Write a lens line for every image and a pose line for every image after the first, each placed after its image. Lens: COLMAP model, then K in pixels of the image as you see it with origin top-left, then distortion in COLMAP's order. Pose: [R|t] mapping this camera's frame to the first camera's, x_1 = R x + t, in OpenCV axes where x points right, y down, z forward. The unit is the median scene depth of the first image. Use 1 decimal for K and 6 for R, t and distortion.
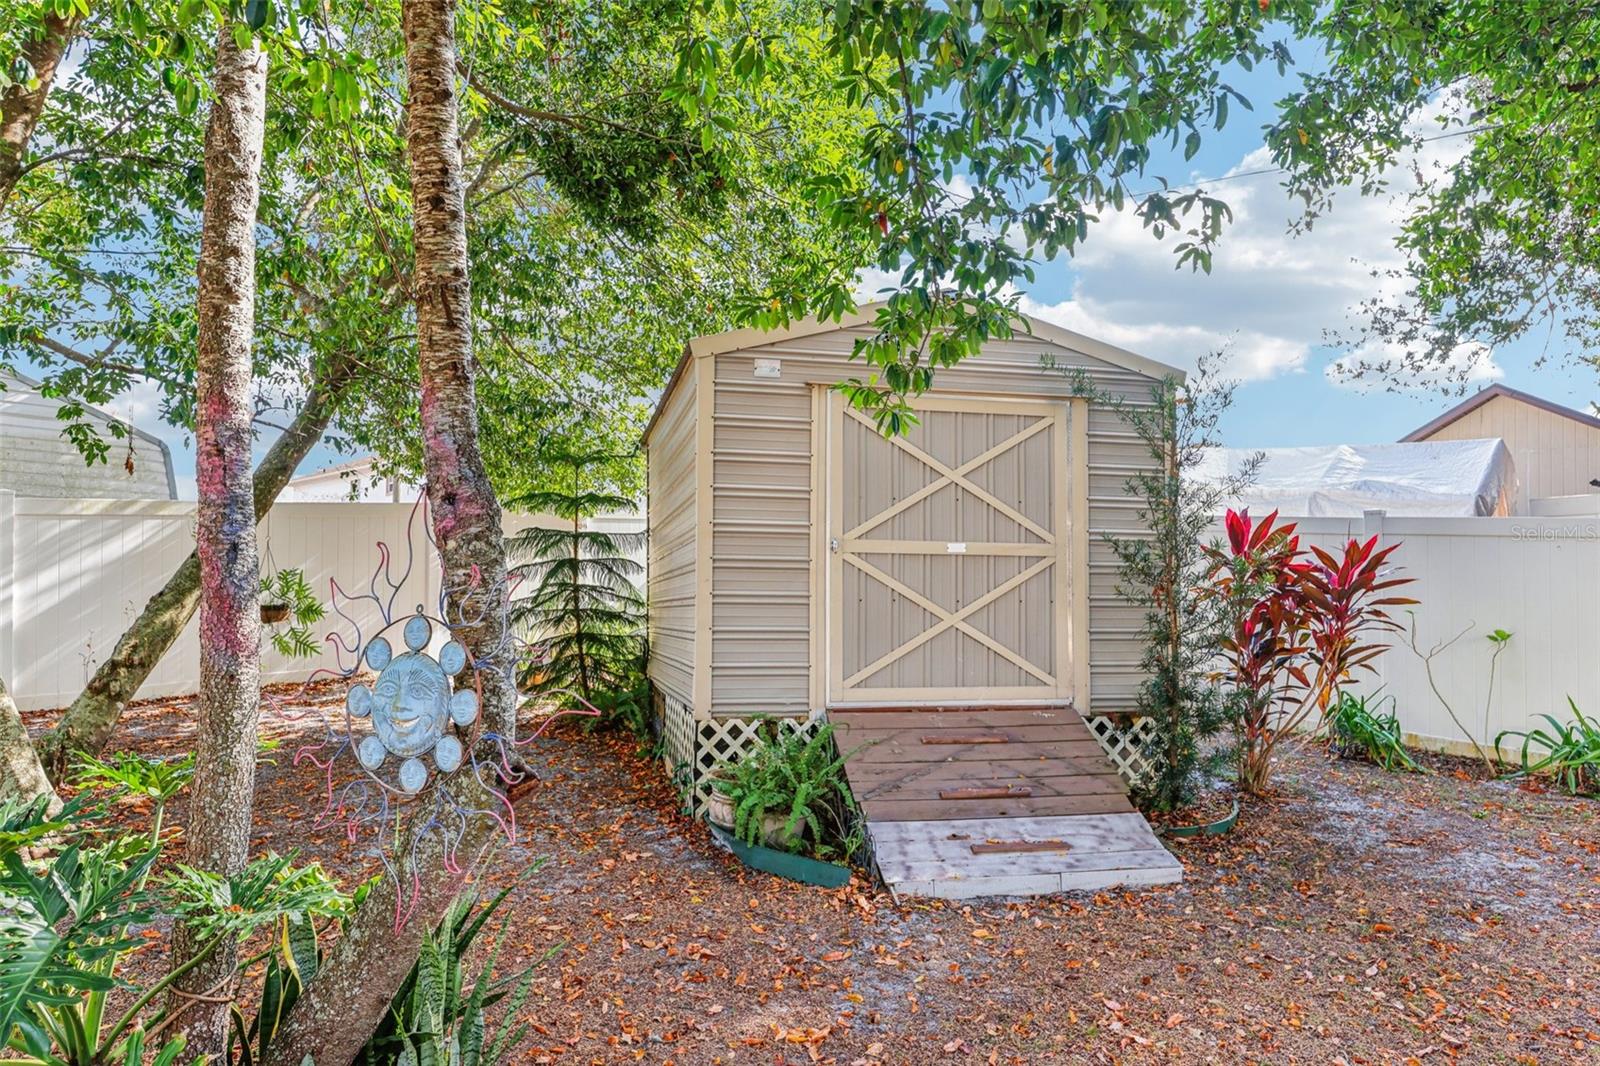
lens RADIAL K [[1084.0, 0, 801.3], [0, 1084.0, 536.7], [0, 0, 1]] dist [0.002571, 0.001317]
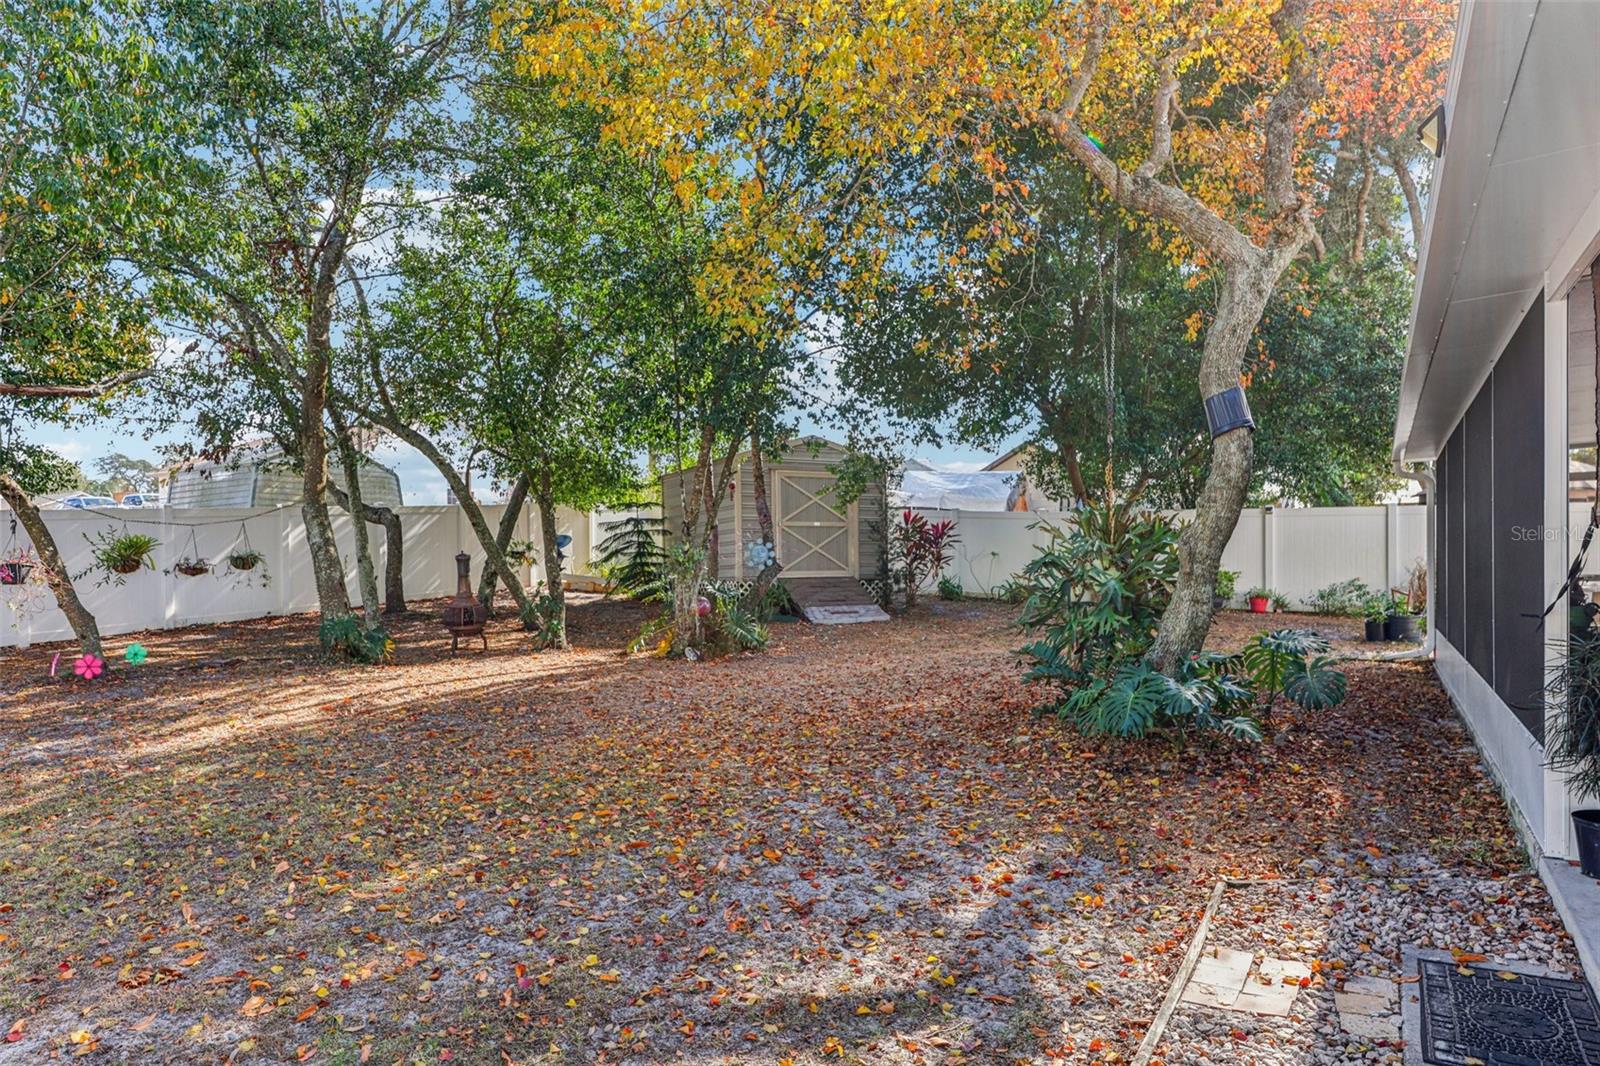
lens RADIAL K [[958.4, 0, 799.6], [0, 958.4, 530.3], [0, 0, 1]] dist [0.002998, 0.000311]
pose [[0.965567, -0.011961, 0.259881, -0.561125], [0.007757, 0.999822, 0.017194, -0.018080], [-0.260040, -0.014586, 0.965488, -1.459968]]
